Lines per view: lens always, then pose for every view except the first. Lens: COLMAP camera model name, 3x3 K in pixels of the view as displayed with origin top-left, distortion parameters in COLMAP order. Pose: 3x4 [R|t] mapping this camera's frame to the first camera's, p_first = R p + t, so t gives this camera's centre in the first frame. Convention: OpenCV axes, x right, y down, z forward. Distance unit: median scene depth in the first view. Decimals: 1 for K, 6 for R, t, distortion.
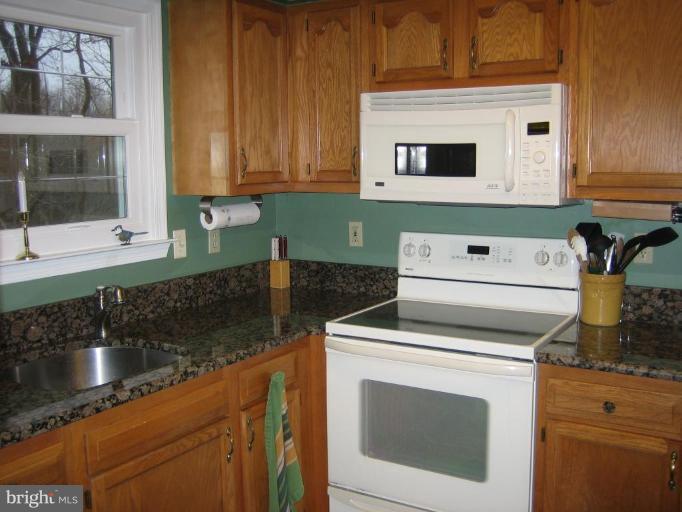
lens RADIAL K [[718.7, 0, 341.4], [0, 718.7, 243.3], [0, 0, 1]] dist [-0.155796, 0.221623]
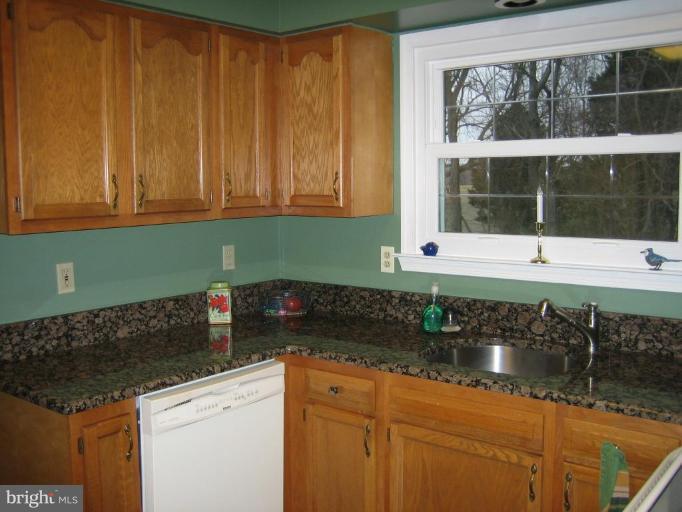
lens RADIAL K [[718.7, 0, 341.4], [0, 718.7, 243.3], [0, 0, 1]] dist [-0.155796, 0.221623]
pose [[-0.129503, 0.095626, -0.986957, 0.755133], [-0.099640, 0.989046, 0.108903, -0.105739], [0.986560, 0.112444, -0.118556, 0.809137]]
